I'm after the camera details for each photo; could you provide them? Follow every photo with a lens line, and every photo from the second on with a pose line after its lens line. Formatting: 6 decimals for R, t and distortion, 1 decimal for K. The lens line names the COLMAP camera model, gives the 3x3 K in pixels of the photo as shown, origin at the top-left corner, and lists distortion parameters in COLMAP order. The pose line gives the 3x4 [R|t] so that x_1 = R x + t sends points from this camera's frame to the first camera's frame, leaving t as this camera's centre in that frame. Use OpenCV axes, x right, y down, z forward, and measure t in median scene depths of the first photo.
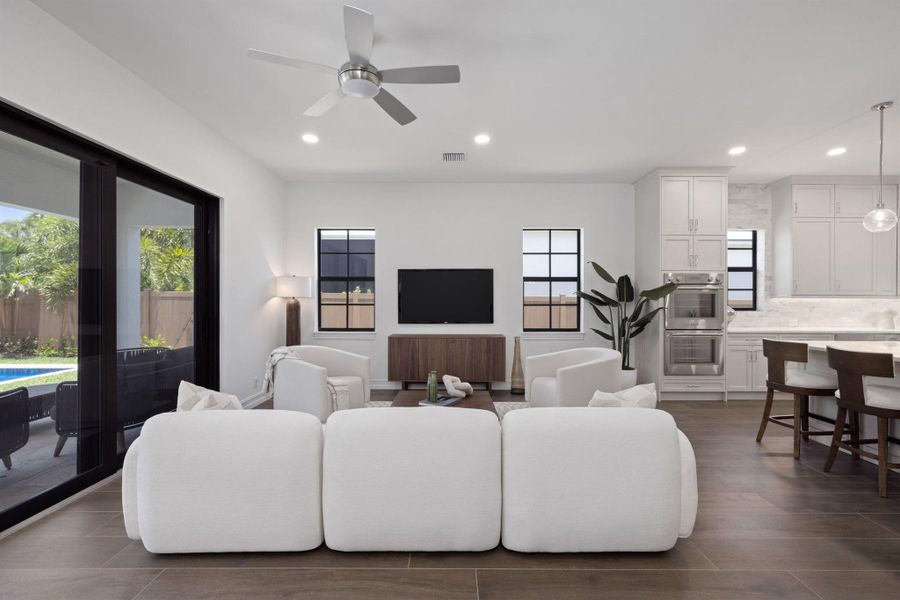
lens RADIAL K [[364.7, 0, 446.4], [0, 364.7, 302.2], [0, 0, 1]] dist [-0.004846, 0.000002]
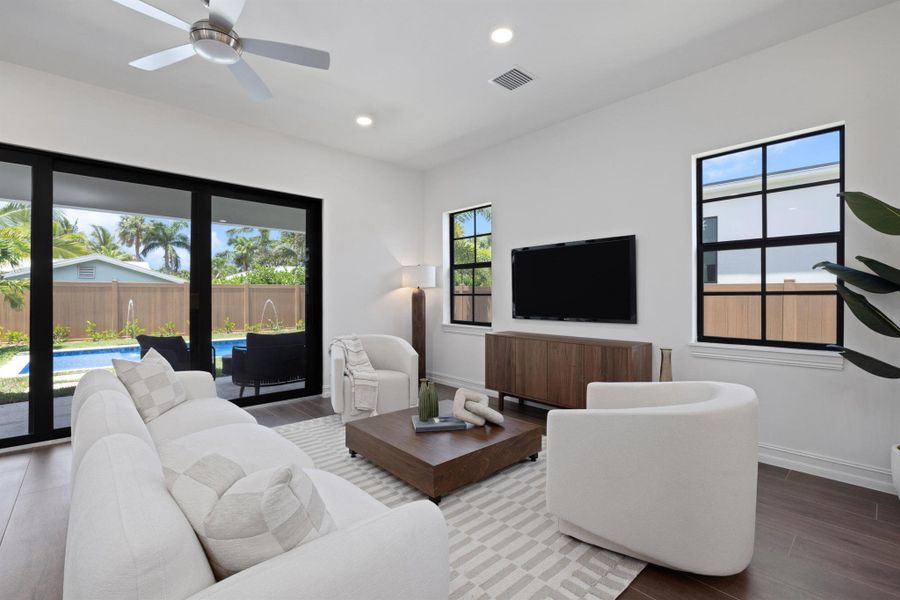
lens RADIAL K [[392.1, 0, 449.3], [0, 392.1, 299.2], [0, 0, 1]] dist [-0.008142, 0.000116]
pose [[0.688532, 0.004579, -0.725192, 0.391776], [-0.000607, 0.999983, 0.005738, 0.013264], [0.725206, -0.003511, 0.688523, 0.322822]]
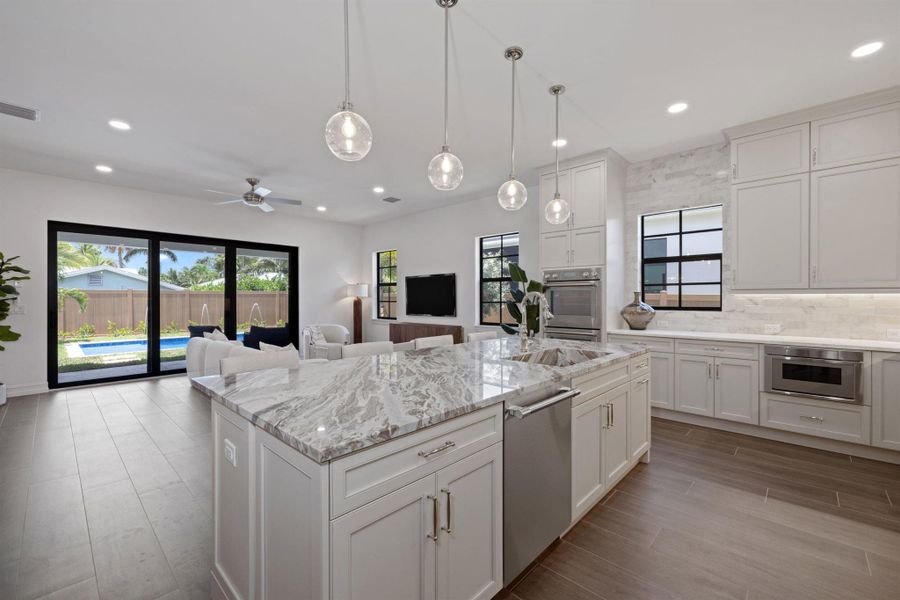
lens RADIAL K [[364.7, 0, 444.6], [0, 364.7, 304.2], [0, 0, 1]] dist [-0.004846, 0.000002]
pose [[0.734402, 0.008339, -0.678664, 0.954279], [-0.003908, 0.999960, 0.008059, 0.005322], [0.678704, -0.003266, 0.734405, 0.058141]]
